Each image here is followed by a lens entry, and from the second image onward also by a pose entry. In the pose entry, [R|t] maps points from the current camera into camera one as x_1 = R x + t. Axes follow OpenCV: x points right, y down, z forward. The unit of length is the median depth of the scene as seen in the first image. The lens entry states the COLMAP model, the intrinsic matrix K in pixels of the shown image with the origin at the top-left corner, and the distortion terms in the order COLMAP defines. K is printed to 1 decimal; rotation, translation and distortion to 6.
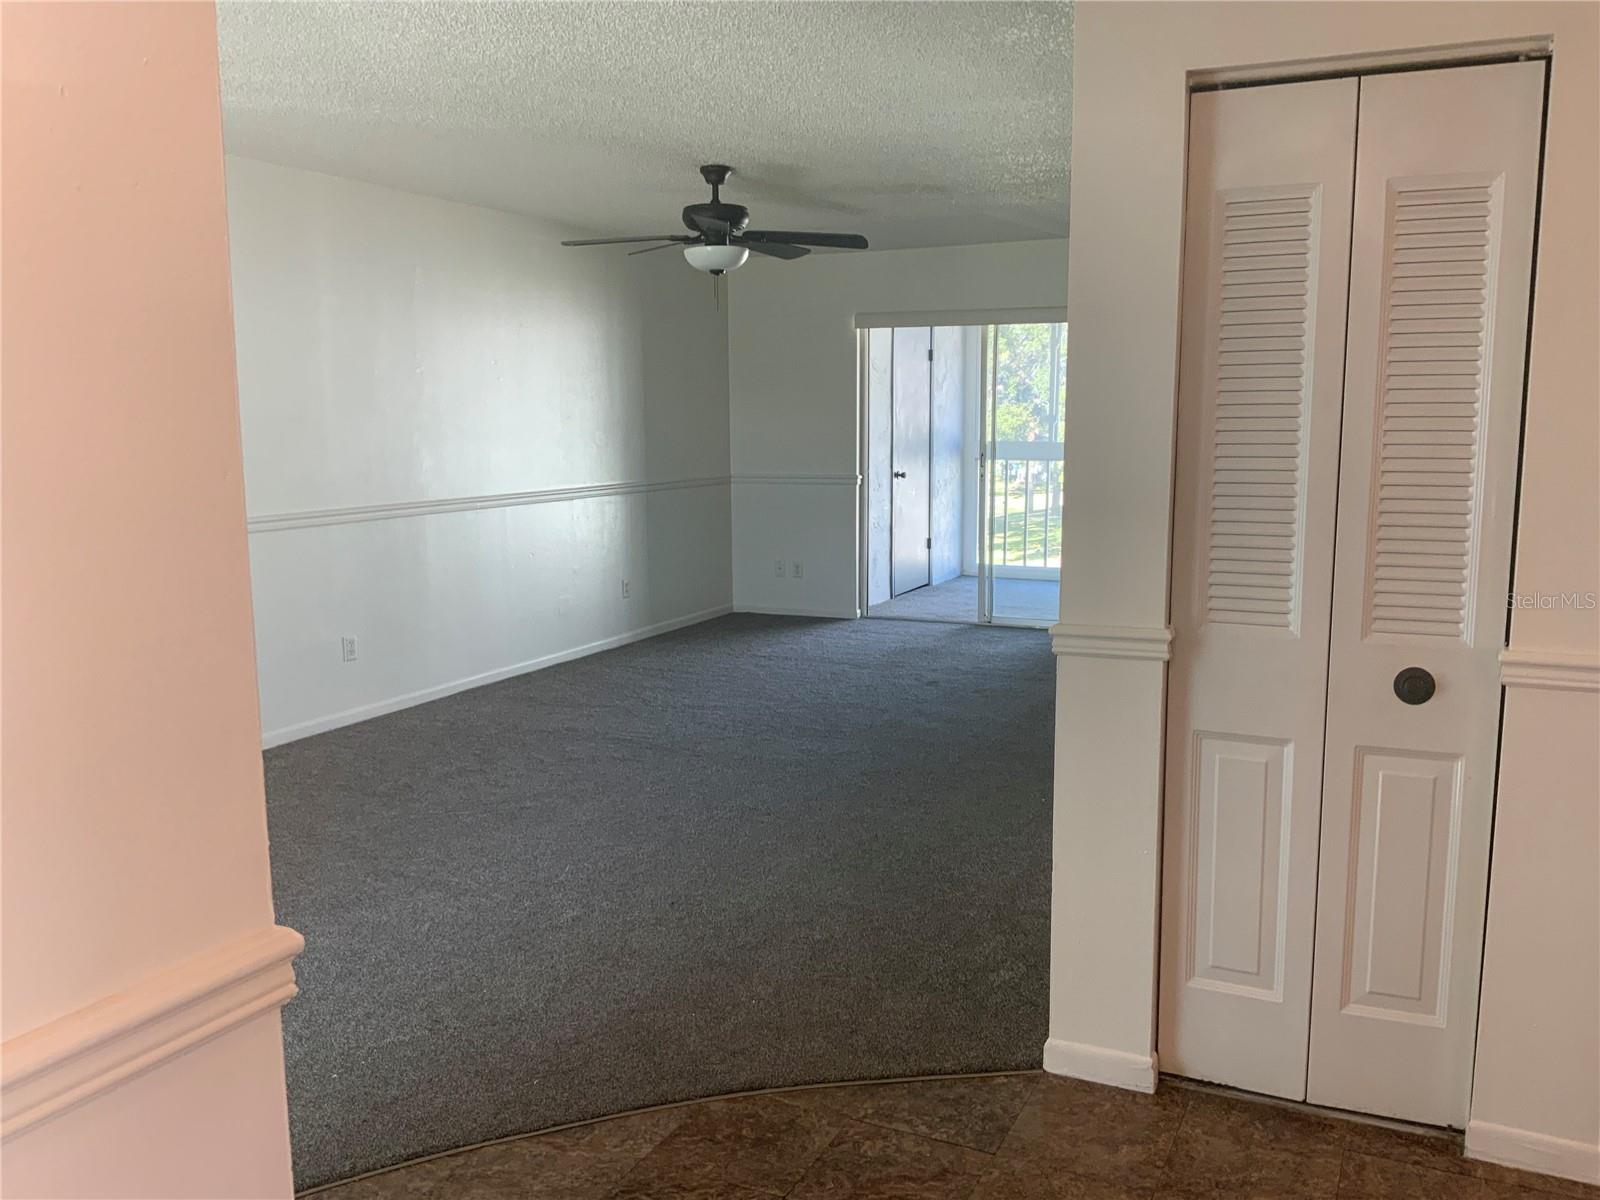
lens RADIAL K [[1310.3, 0, 800.0], [0, 1310.3, 600.0], [0, 0, 1]] dist [0.092398, -0.185708]
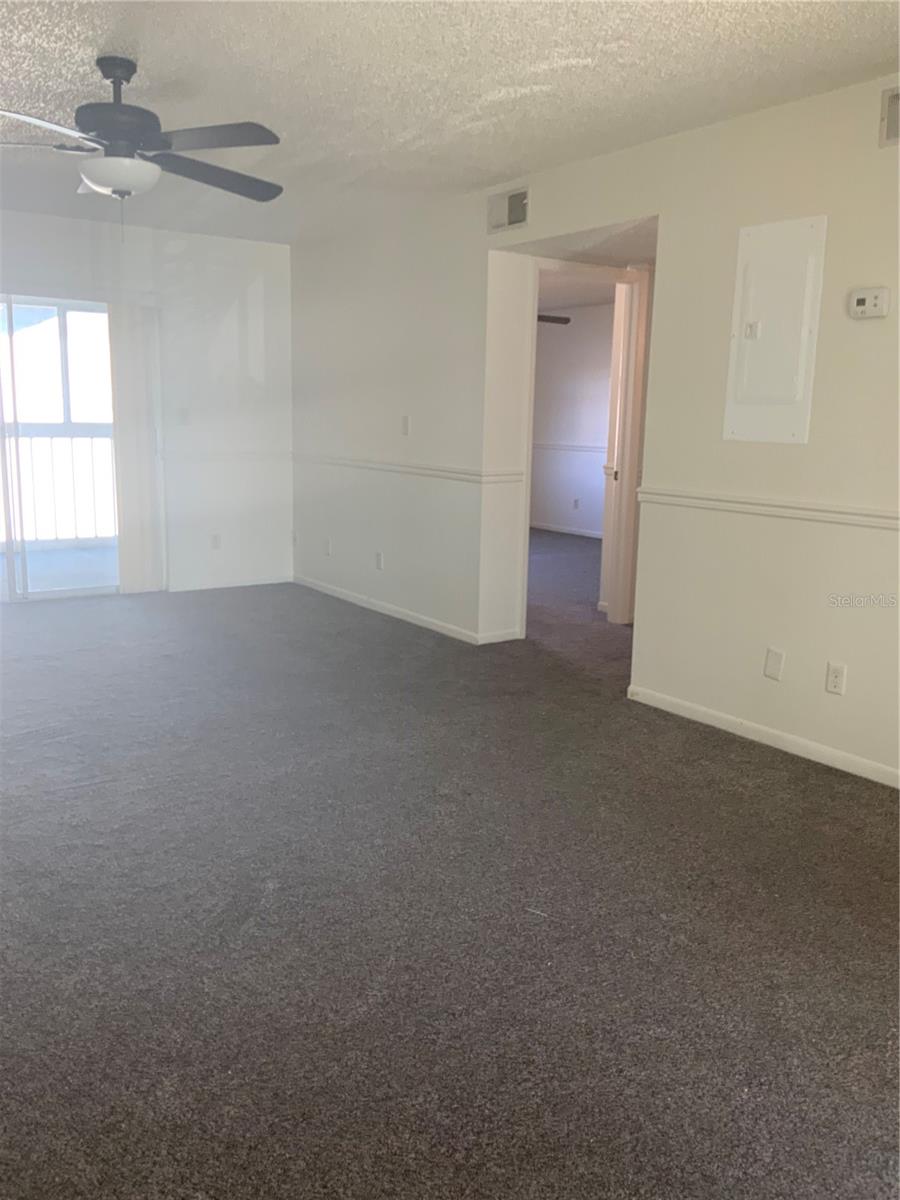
lens RADIAL K [[982.8, 0, 446.0], [0, 982.8, 602.3], [0, 0, 1]] dist [0.092398, -0.185708]
pose [[0.487398, -0.138455, 0.862133, -0.527053], [0.103110, 0.989567, 0.100628, -0.041351], [-0.867071, 0.039849, 0.496589, 0.538395]]
